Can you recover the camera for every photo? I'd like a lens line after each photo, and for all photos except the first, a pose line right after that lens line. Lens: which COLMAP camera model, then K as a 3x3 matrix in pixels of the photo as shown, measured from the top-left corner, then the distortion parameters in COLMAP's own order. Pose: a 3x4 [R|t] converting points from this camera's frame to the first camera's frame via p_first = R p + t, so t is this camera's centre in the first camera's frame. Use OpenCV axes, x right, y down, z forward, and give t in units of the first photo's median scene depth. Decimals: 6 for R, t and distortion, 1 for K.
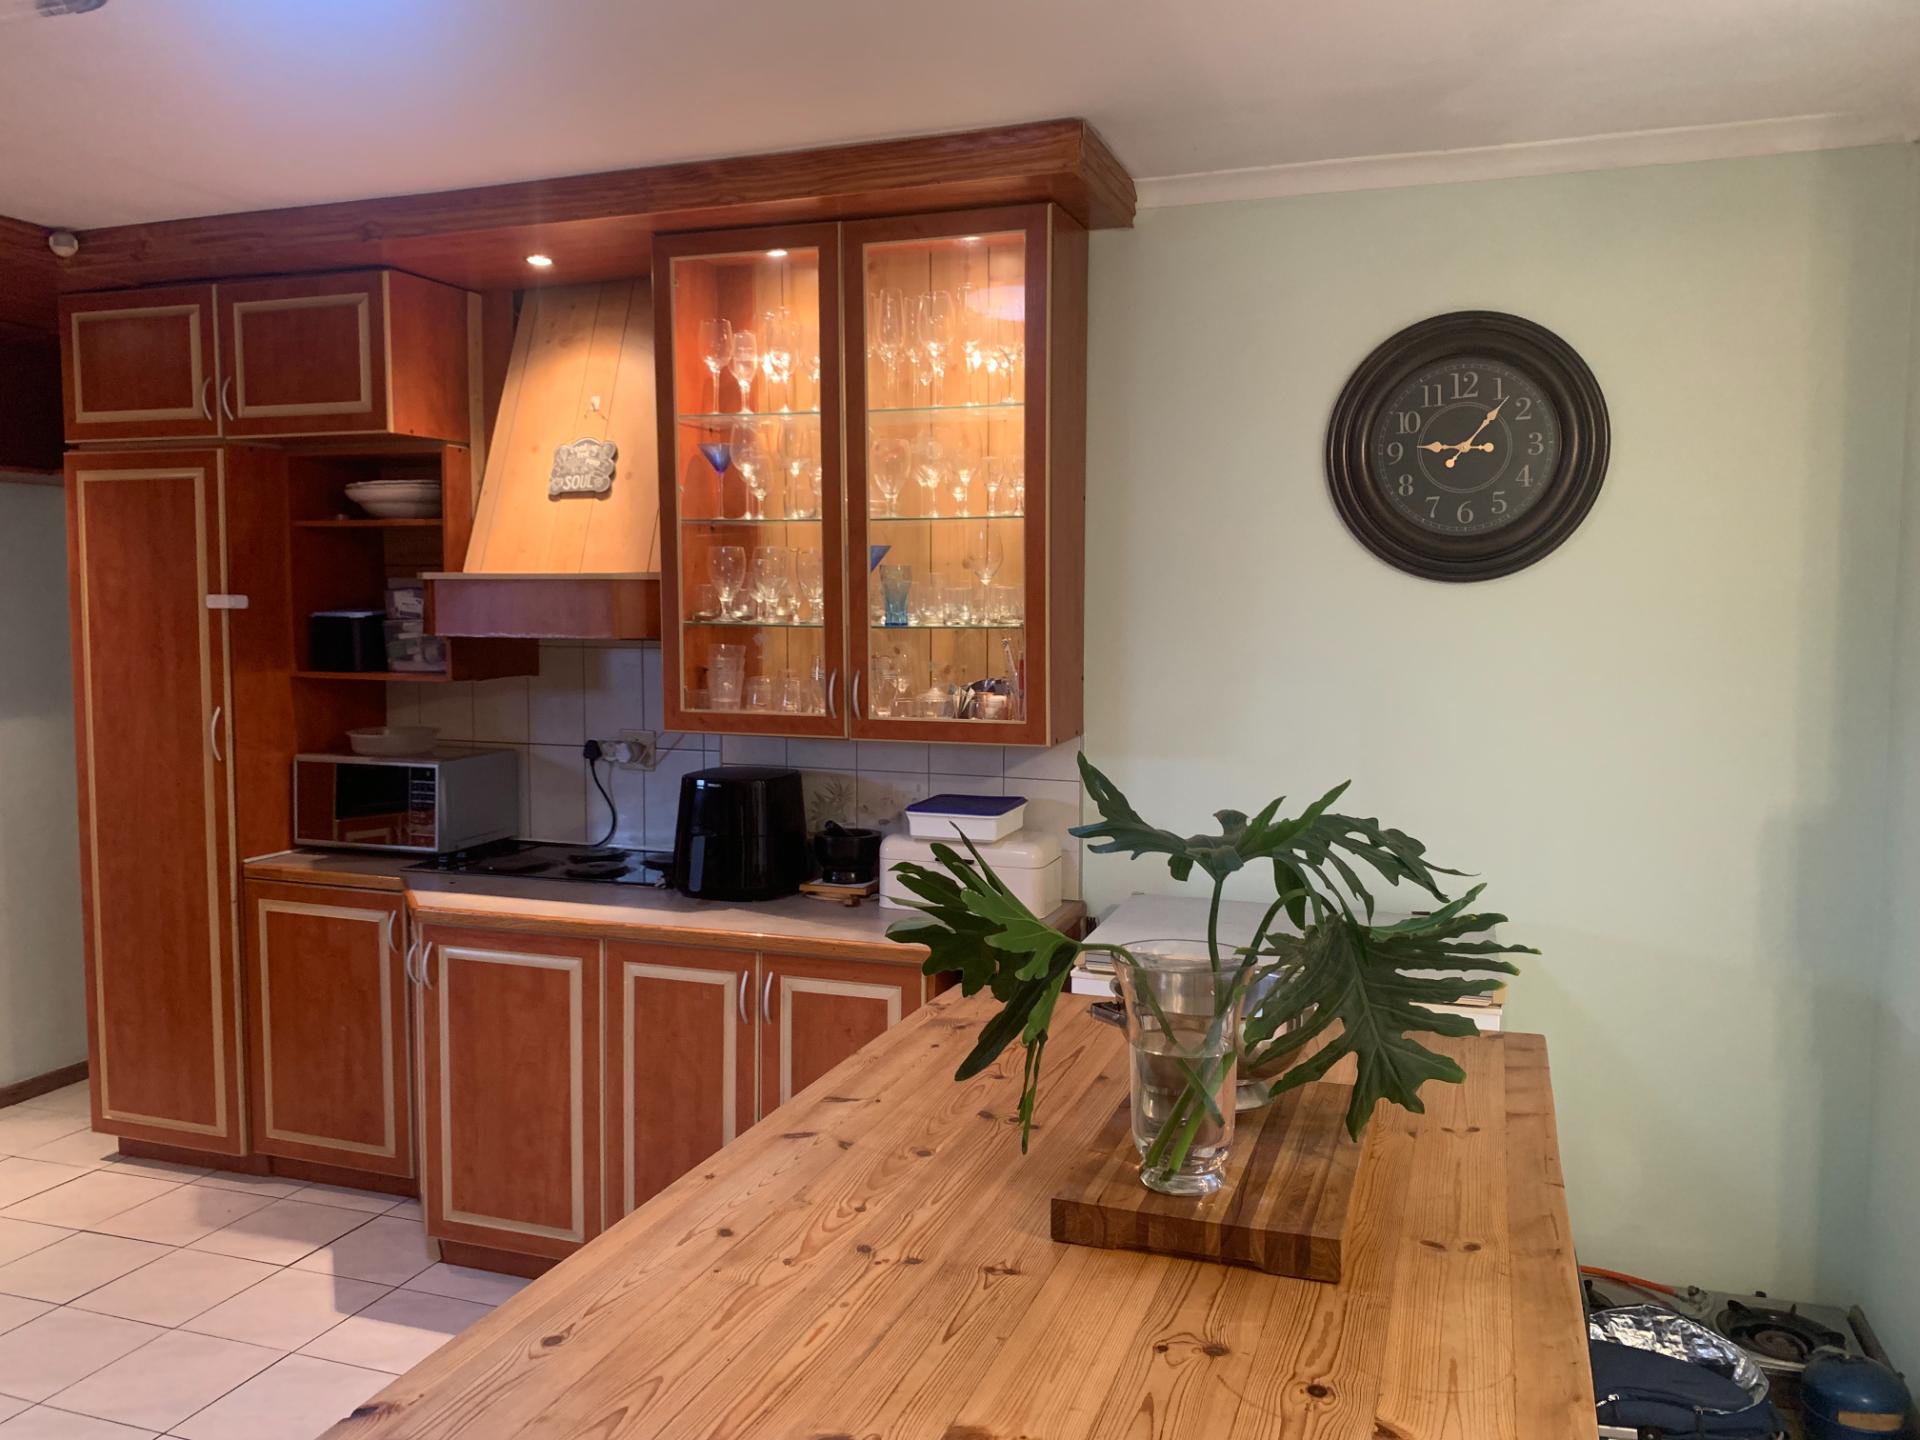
lens RADIAL K [[1473.7, 0, 966.4], [0, 1473.7, 731.5], [0, 0, 1]] dist [0.037379, -0.034487]
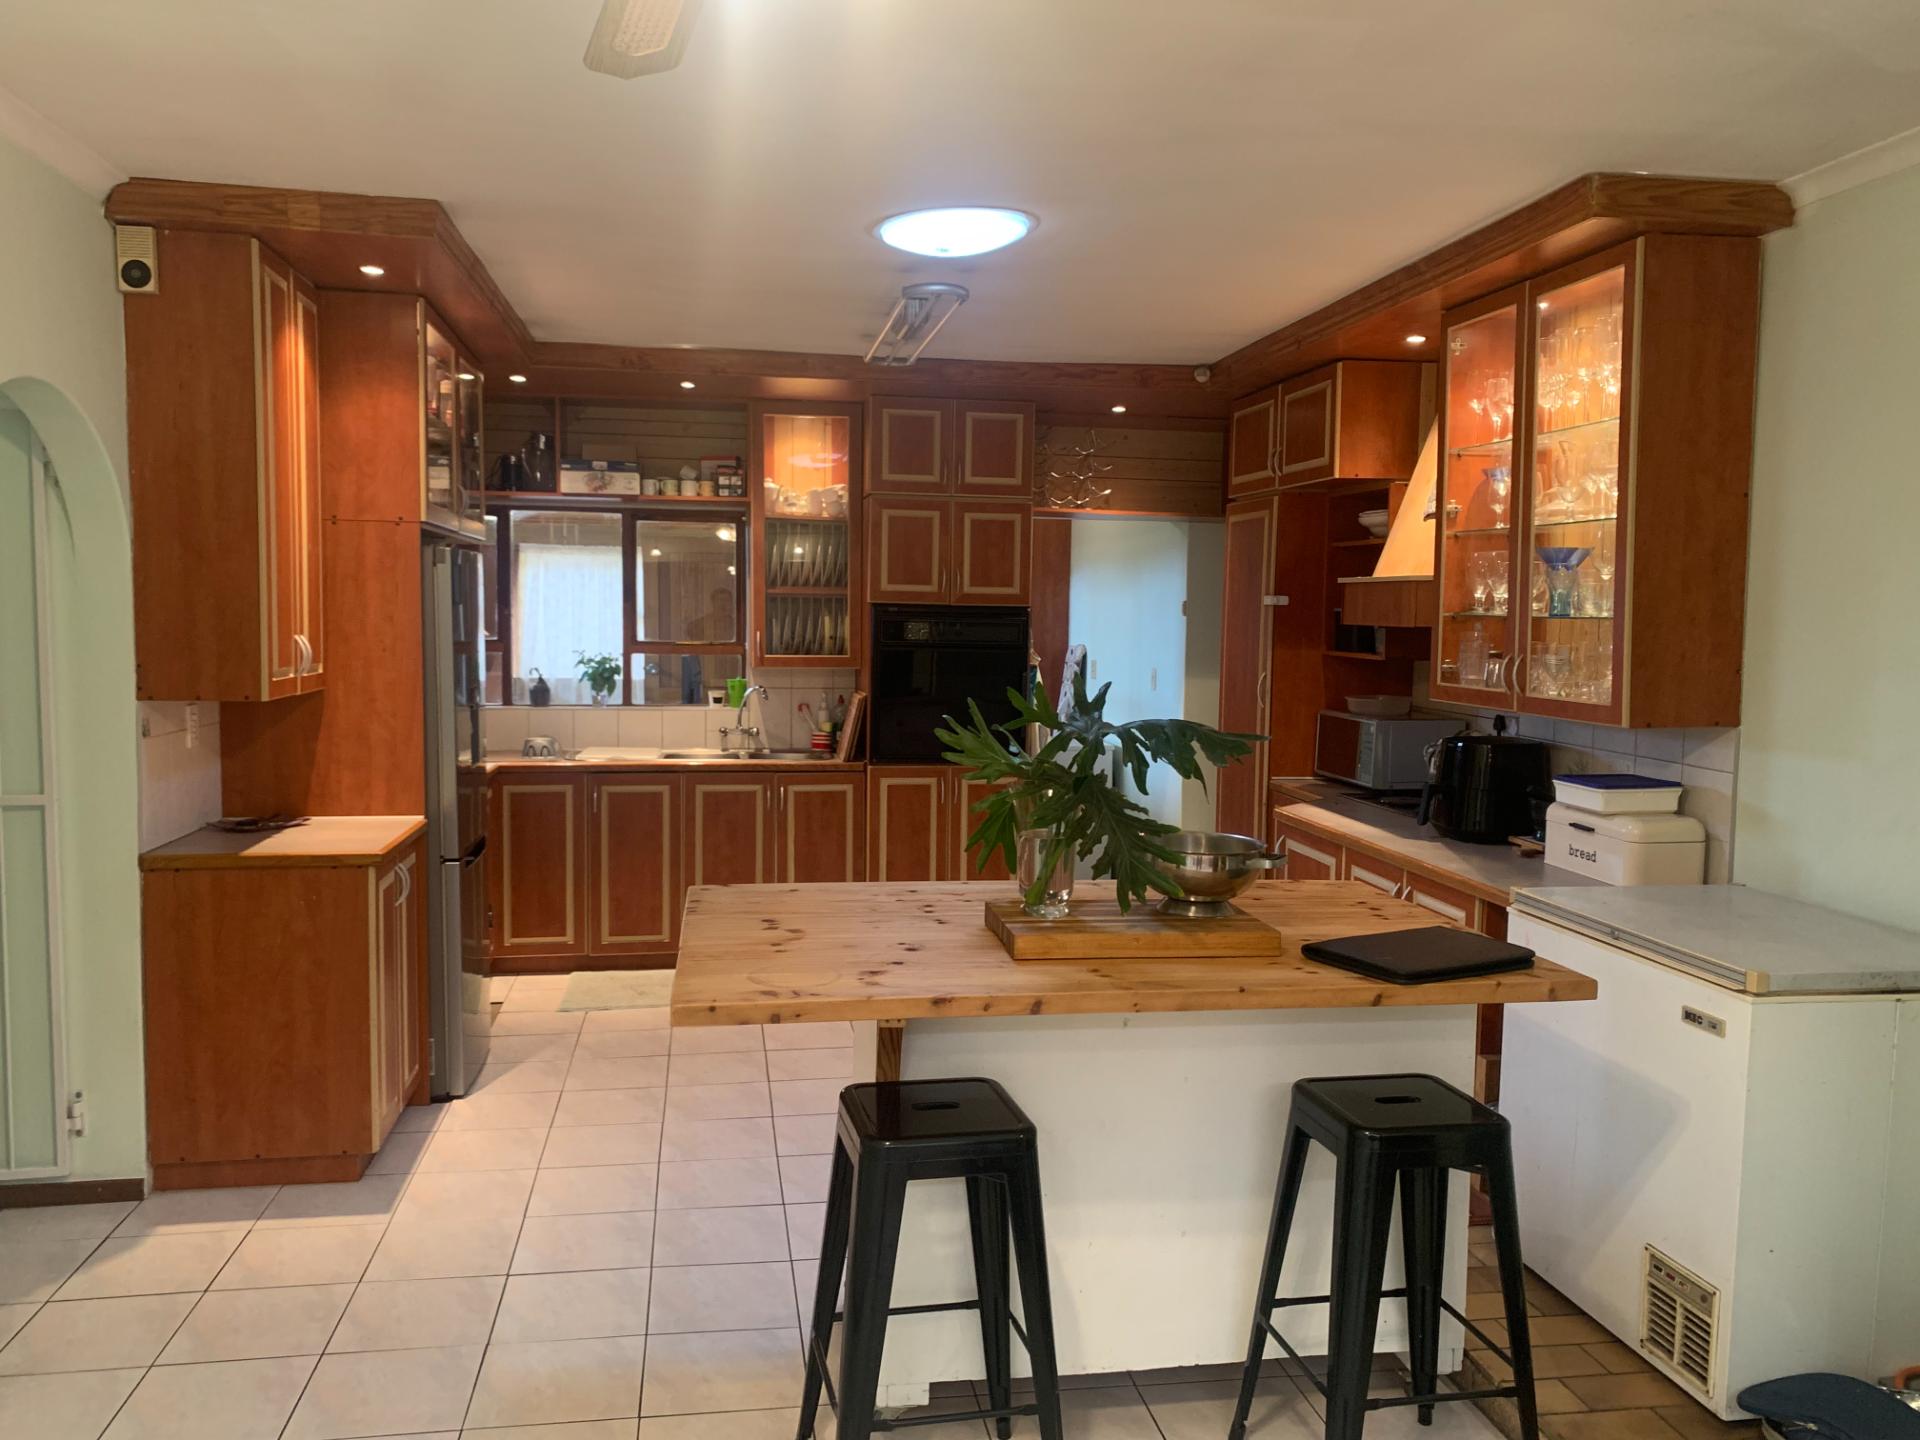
lens RADIAL K [[1473.7, 0, 949.6], [0, 1473.7, 714.2], [0, 0, 1]] dist [0.037379, -0.034487]
pose [[0.479658, 0.068300, -0.874793, 0.652554], [-0.087635, 0.995710, 0.029690, 0.009746], [0.873068, 0.062421, 0.483586, 0.024895]]
